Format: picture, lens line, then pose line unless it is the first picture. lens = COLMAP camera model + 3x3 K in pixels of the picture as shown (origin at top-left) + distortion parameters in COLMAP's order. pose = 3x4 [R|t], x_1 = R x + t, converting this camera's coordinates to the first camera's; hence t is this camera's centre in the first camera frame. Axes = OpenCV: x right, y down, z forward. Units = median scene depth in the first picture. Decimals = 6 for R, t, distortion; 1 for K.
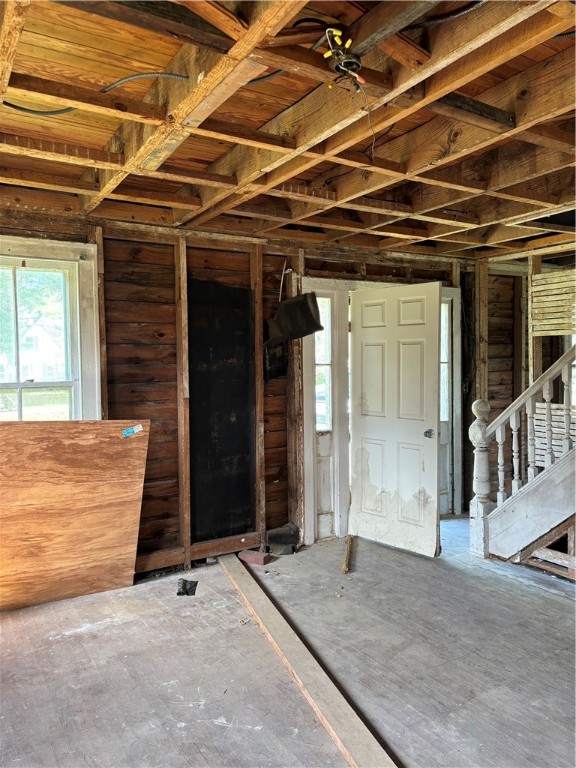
lens RADIAL K [[572.3, 0, 283.5], [0, 572.3, 380.6], [0, 0, 1]] dist [0.035353, -0.029854]
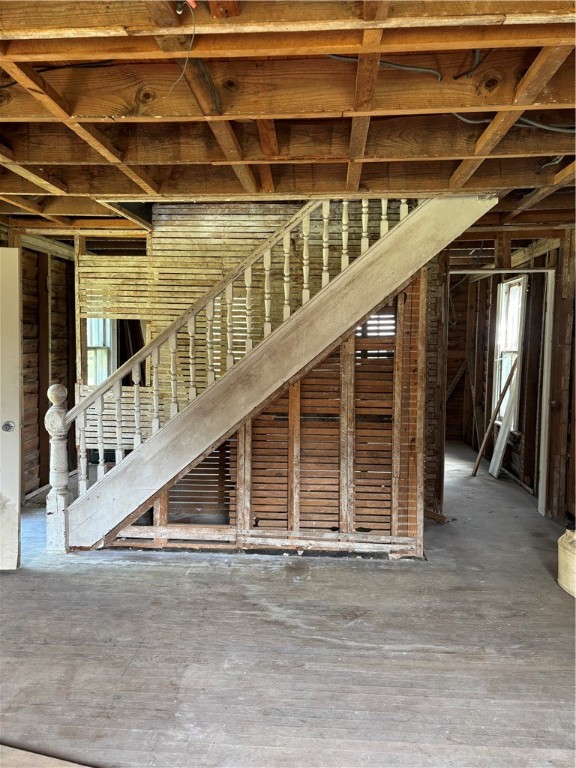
lens RADIAL K [[572.3, 0, 289.1], [0, 572.3, 383.9], [0, 0, 1]] dist [0.035353, -0.029854]
pose [[0.575855, -0.036724, 0.816727, -0.217268], [0.004164, 0.999109, 0.041989, -0.005751], [-0.817541, -0.020779, 0.575495, 0.183467]]
